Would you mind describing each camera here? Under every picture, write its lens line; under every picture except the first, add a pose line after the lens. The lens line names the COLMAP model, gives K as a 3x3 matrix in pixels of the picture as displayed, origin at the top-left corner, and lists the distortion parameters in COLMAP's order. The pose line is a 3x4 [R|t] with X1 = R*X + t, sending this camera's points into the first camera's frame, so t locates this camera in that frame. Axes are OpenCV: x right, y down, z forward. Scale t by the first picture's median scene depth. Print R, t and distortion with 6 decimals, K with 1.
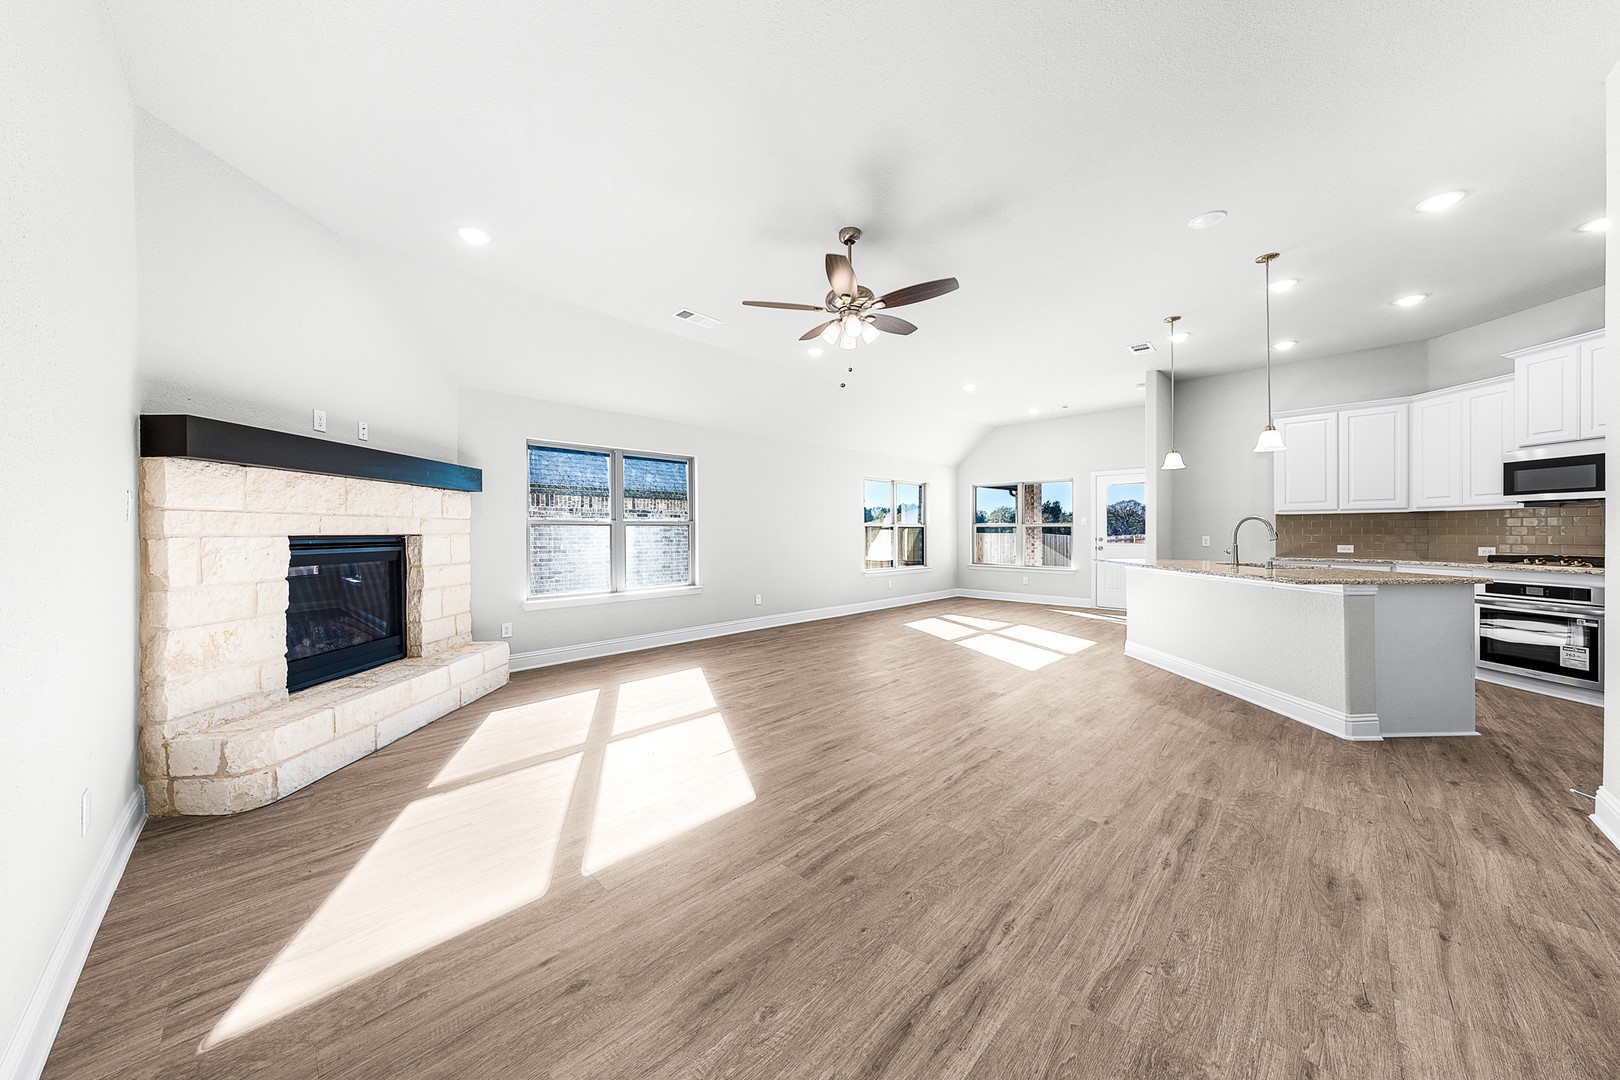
lens RADIAL K [[543.6, 0, 812.1], [0, 543.6, 534.9], [0, 0, 1]] dist [-0.002423, 0.000219]
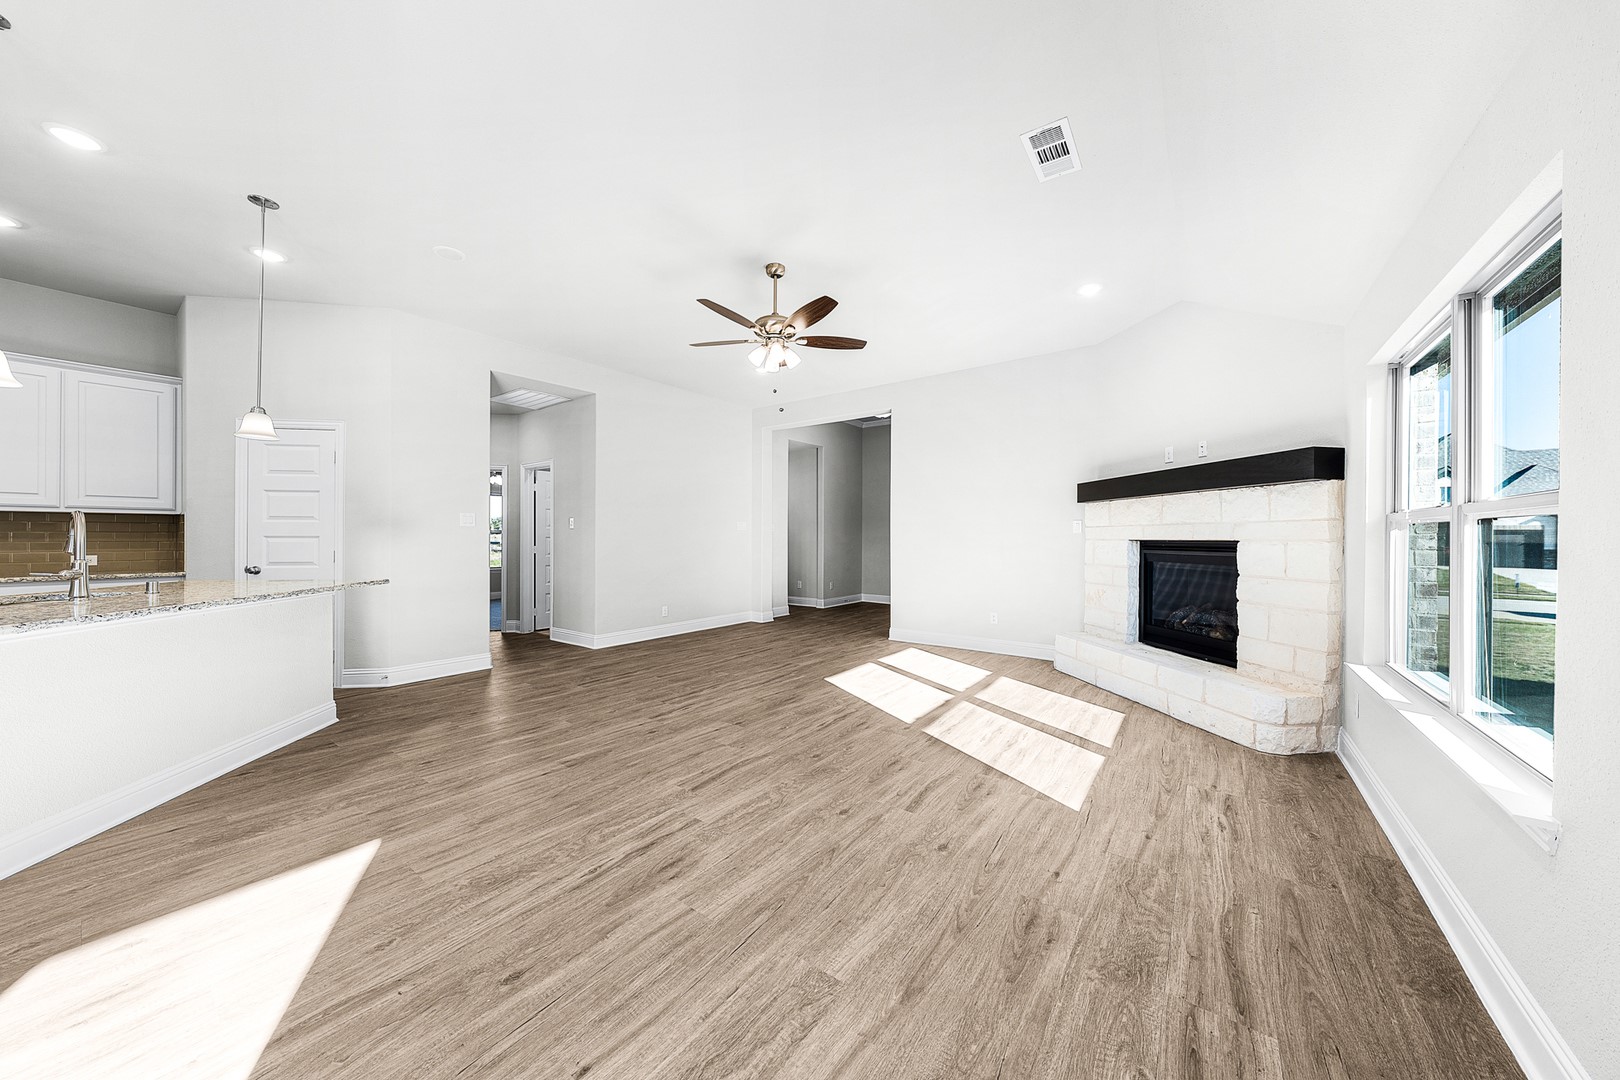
lens RADIAL K [[543.6, 0, 812.1], [0, 543.6, 534.9], [0, 0, 1]] dist [-0.002423, 0.000219]
pose [[-0.990178, 0.000092, -0.139816, 0.133098], [-0.000172, 0.999998, 0.001879, -0.011816], [0.139816, 0.001884, -0.990176, 1.869002]]
